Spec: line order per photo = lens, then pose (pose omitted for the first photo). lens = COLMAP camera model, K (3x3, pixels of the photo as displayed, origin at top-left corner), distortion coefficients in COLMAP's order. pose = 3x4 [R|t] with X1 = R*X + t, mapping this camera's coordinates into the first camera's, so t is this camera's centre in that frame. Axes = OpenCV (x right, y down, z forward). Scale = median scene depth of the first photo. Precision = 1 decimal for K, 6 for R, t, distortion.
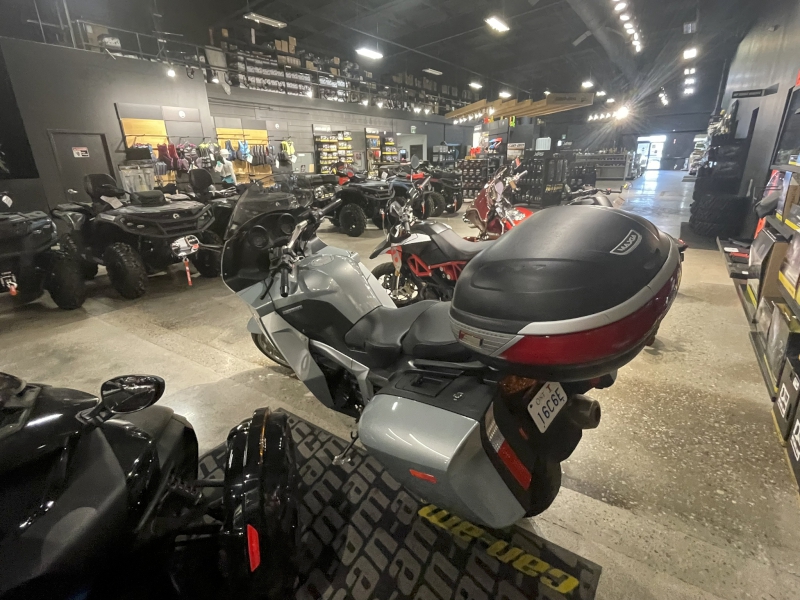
lens RADIAL K [[391.1, 0, 401.3], [0, 391.1, 303.2], [0, 0, 1]] dist [-0.009792, 0.000023]
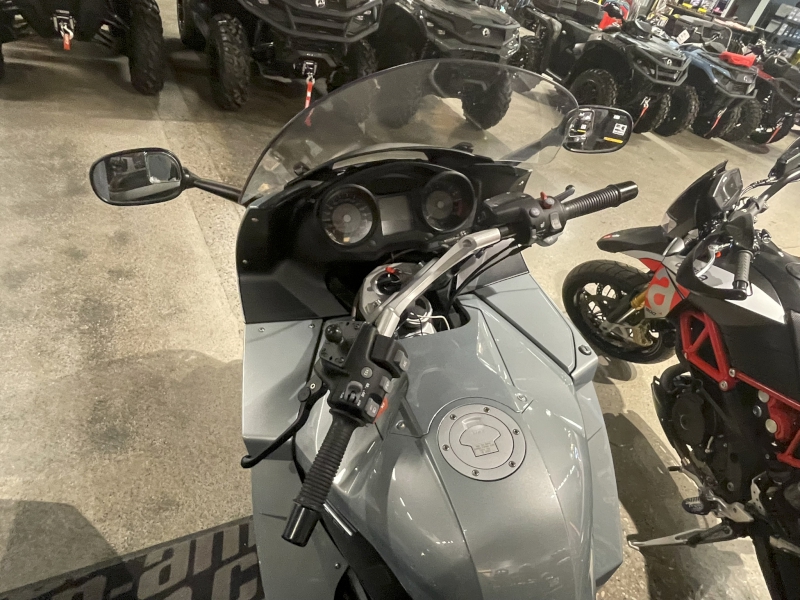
lens RADIAL K [[503.3, 0, 396.5], [0, 503.3, 297.5], [0, 0, 1]] dist [-0.013778, 0.004811]
pose [[0.846949, 0.477090, -0.234652, -0.084317], [-0.402371, 0.863652, 0.303649, -0.106678], [0.347525, -0.162758, 0.923437, 0.250483]]
